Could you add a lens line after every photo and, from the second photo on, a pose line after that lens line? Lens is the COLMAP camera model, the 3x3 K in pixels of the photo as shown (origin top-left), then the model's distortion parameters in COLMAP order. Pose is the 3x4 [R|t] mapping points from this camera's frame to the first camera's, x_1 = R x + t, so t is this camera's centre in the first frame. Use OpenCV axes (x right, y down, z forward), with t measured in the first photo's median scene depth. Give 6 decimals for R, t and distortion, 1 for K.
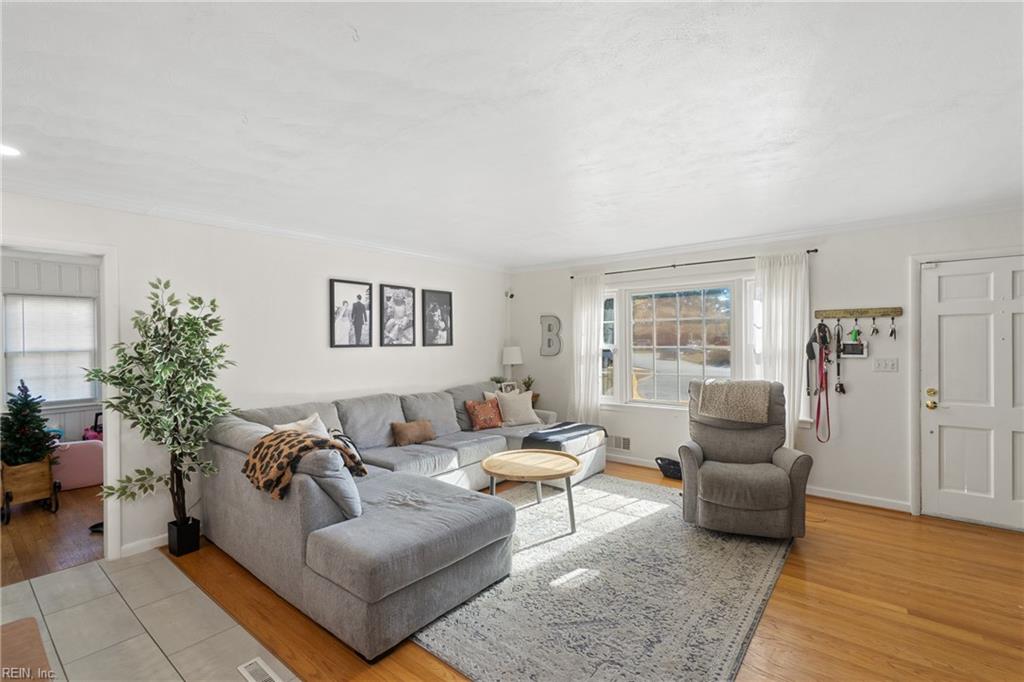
lens RADIAL K [[451.8, 0, 511.2], [0, 451.8, 346.7], [0, 0, 1]] dist [-0.004435, -0.000237]
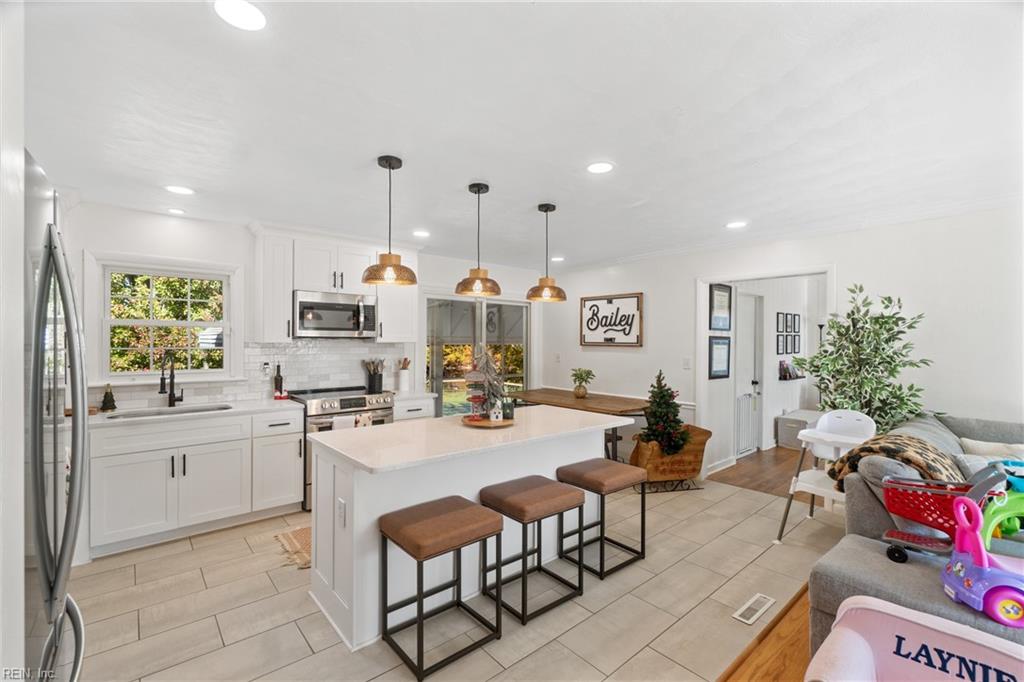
lens RADIAL K [[451.8, 0, 512.4], [0, 451.8, 338.3], [0, 0, 1]] dist [-0.004435, -0.000237]
pose [[-0.180136, 0.003455, -0.983636, 0.390171], [-0.018503, 0.999805, 0.006900, -0.003644], [0.983468, 0.019443, -0.180037, 0.264207]]
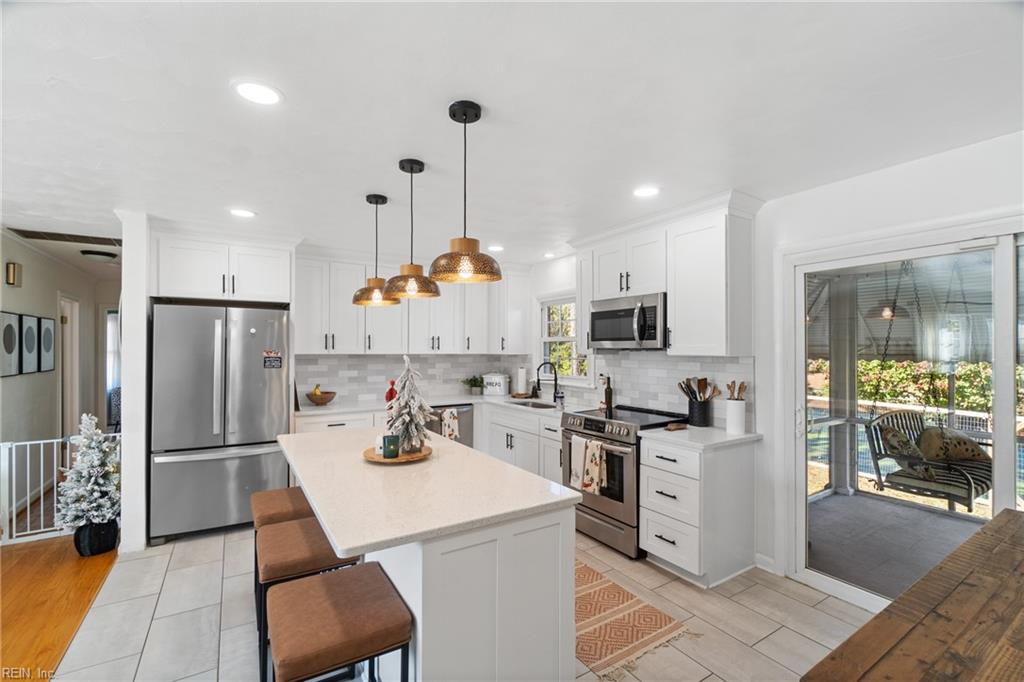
lens RADIAL K [[451.8, 0, 511.3], [0, 451.8, 345.6], [0, 0, 1]] dist [-0.004435, -0.000237]
pose [[-0.946374, 0.011538, 0.322867, -0.648840], [0.014113, 0.999885, 0.005636, -0.006287], [-0.322765, 0.009891, -0.946428, 0.600213]]
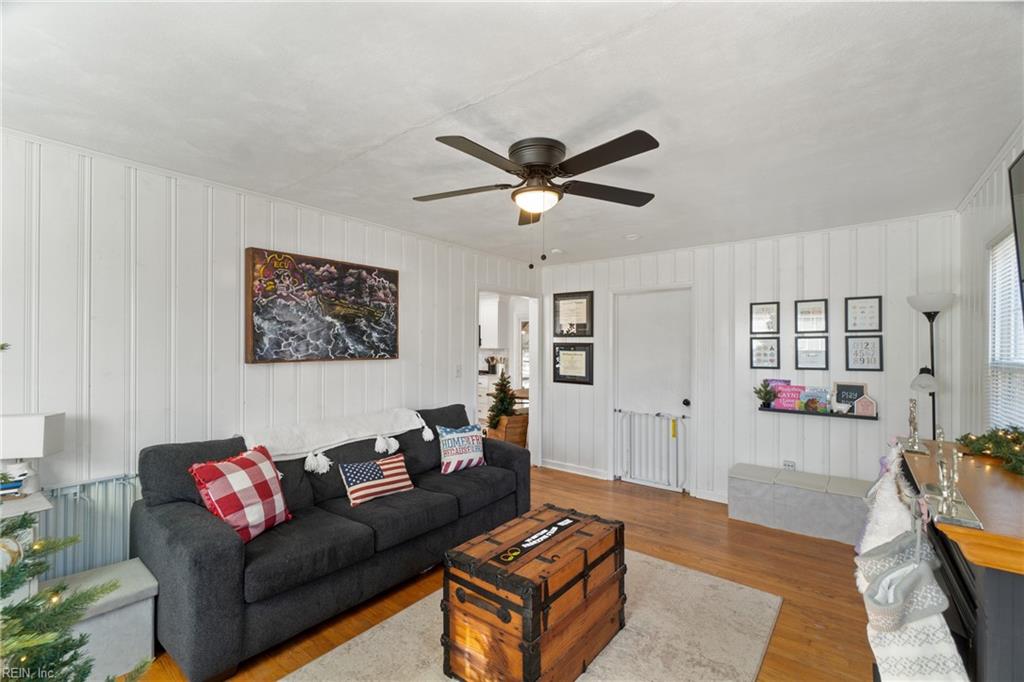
lens RADIAL K [[451.8, 0, 506.4], [0, 451.8, 344.0], [0, 0, 1]] dist [-0.004435, -0.000237]
pose [[-0.999868, 0.009721, -0.013053, -0.751181], [0.009583, 0.999898, 0.010610, -0.023579], [0.013155, 0.010483, -0.999859, 1.948279]]
